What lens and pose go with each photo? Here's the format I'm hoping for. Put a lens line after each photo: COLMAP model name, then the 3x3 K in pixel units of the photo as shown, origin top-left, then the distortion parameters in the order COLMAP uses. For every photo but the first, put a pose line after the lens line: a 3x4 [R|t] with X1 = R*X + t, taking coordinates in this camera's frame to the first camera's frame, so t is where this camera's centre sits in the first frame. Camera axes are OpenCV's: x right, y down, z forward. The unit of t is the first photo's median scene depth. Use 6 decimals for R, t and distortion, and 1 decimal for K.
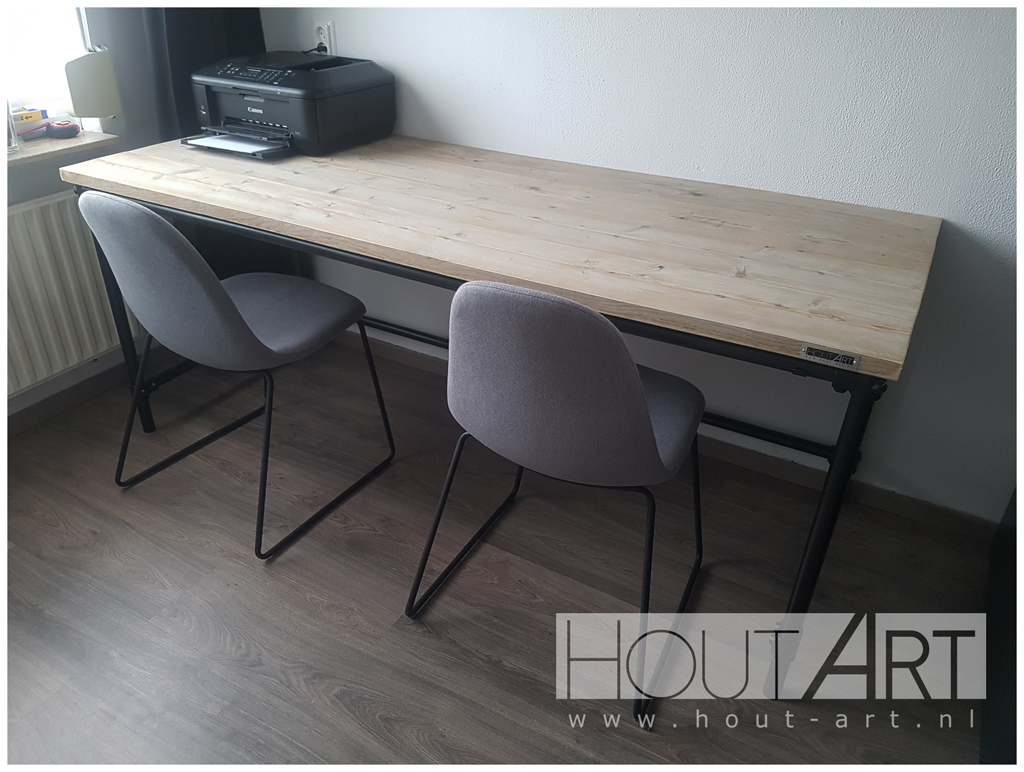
lens RADIAL K [[770.2, 0, 500.5], [0, 770.2, 385.6], [0, 0, 1]] dist [0.251064, -0.530745]
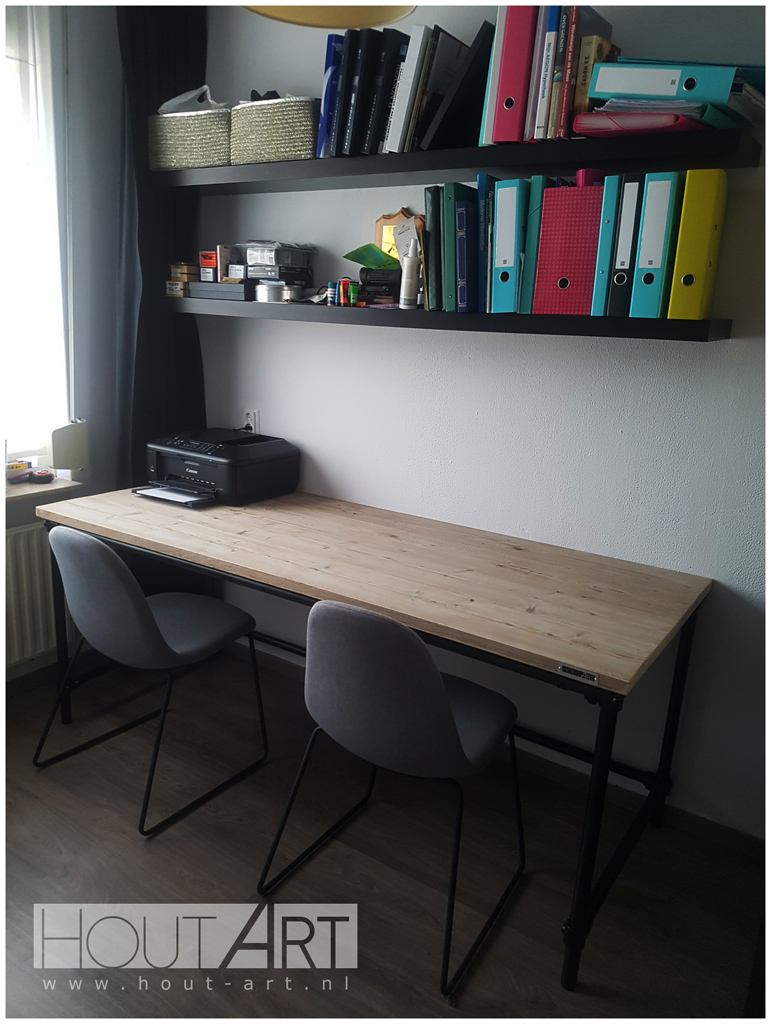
lens RADIAL K [[770.2, 0, 369.5], [0, 770.2, 494.9], [0, 0, 1]] dist [0.251064, -0.530745]
pose [[0.996671, 0.045068, -0.067936, 0.089140], [-0.062662, 0.956558, -0.284730, 0.049645], [0.052152, 0.288039, 0.956197, -0.252988]]
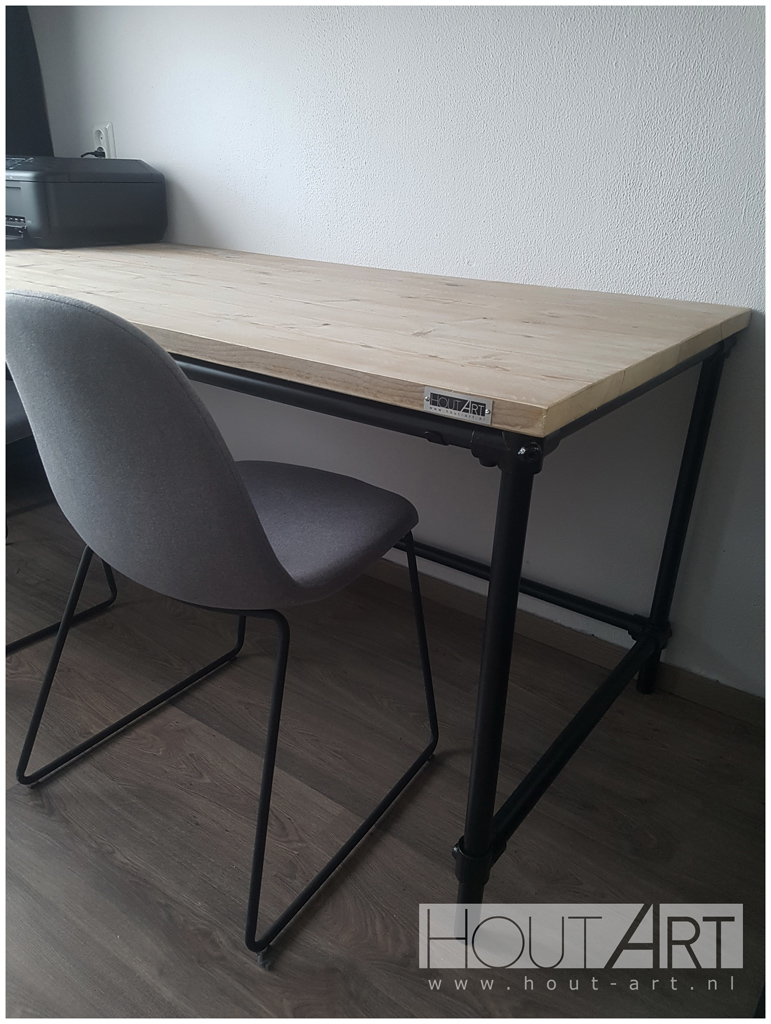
lens RADIAL K [[784.0, 0, 386.9], [0, 784.0, 507.5], [0, 0, 1]] dist [0.073266, -0.108533]
pose [[0.994063, 0.052824, -0.095124, 0.271971], [-0.063654, 0.991362, -0.114671, 0.084640], [0.088245, 0.120046, 0.988839, 0.214823]]
